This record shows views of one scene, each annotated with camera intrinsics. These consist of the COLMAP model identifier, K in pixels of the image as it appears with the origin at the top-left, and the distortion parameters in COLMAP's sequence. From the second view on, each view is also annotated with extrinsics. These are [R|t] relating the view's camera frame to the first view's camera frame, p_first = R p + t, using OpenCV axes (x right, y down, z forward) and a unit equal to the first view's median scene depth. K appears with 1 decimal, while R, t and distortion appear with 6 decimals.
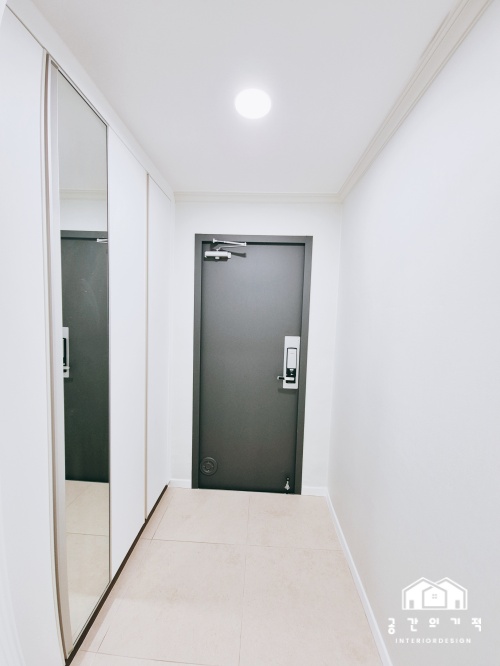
lens RADIAL K [[273.7, 0, 250.0], [0, 273.7, 333.0], [0, 0, 1]] dist [-0.000709, -0.000553]
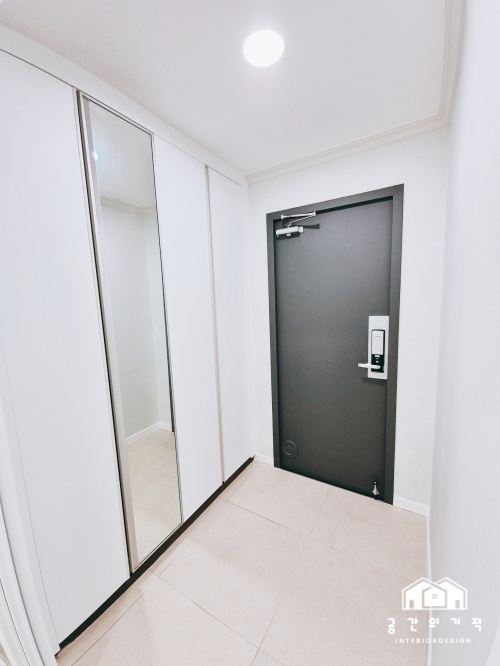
lens RADIAL K [[271.6, 0, 251.5], [0, 271.6, 334.7], [0, 0, 1]] dist [0.000295, 0.000241]
pose [[0.872079, 0.002205, -0.489360, 0.223360], [0.026957, 0.998255, 0.052537, 0.015733], [0.488622, -0.059009, 0.870498, 0.100244]]
